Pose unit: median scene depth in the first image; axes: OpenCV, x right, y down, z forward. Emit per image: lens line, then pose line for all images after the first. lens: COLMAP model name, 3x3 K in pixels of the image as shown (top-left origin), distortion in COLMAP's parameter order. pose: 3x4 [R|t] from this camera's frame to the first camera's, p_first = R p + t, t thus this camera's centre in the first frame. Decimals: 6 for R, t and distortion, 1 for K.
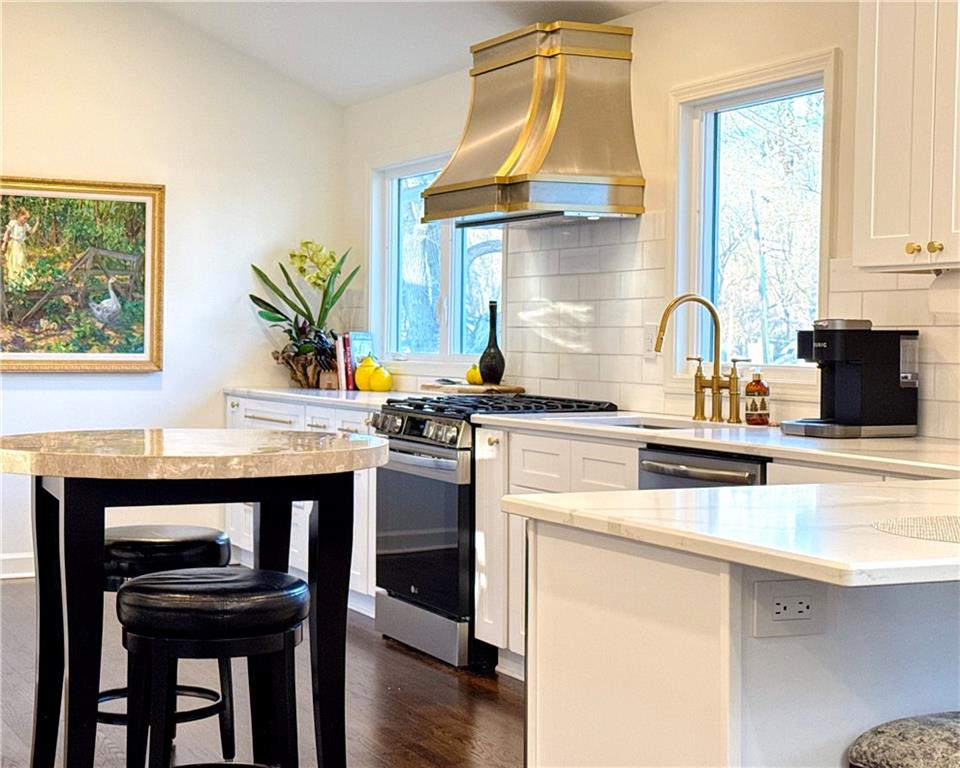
lens RADIAL K [[1742.3, 0, 480.0], [0, 1742.3, 384.0], [0, 0, 1]] dist [0.008149, 0.056217]
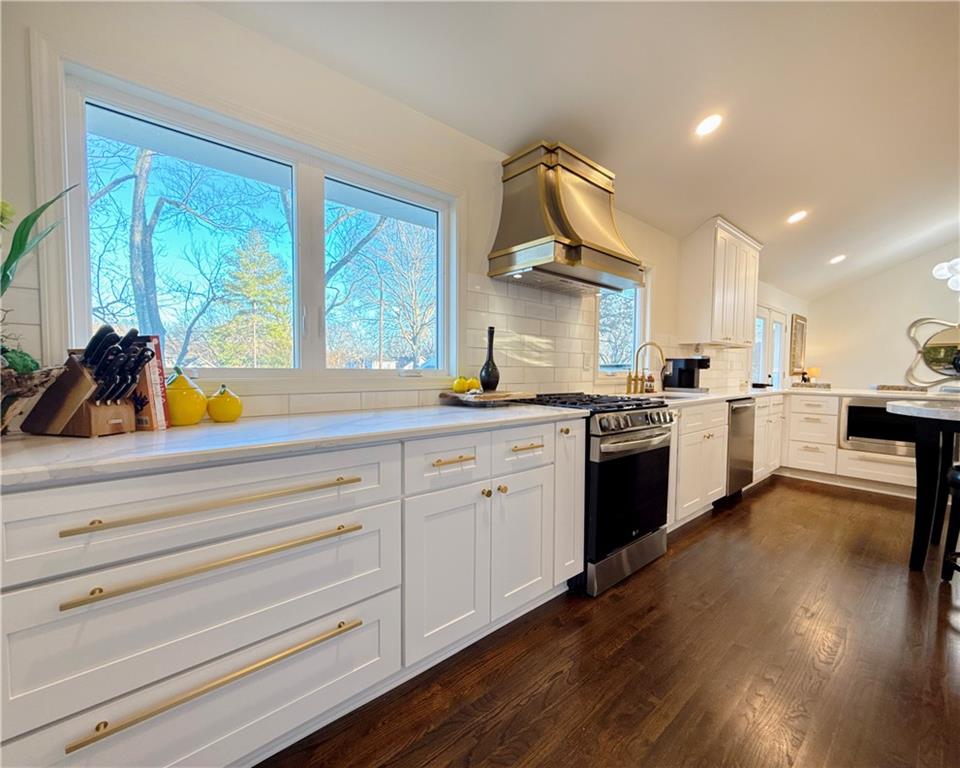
lens RADIAL K [[413.1, 0, 480.0], [0, 413.1, 384.0], [0, 0, 1]] dist [-0.000220, -0.000008]
pose [[-0.270010, -0.051133, 0.961499, -0.312433], [0.012975, 0.998305, 0.056735, -0.024480], [-0.962770, 0.027794, -0.268888, 1.162385]]
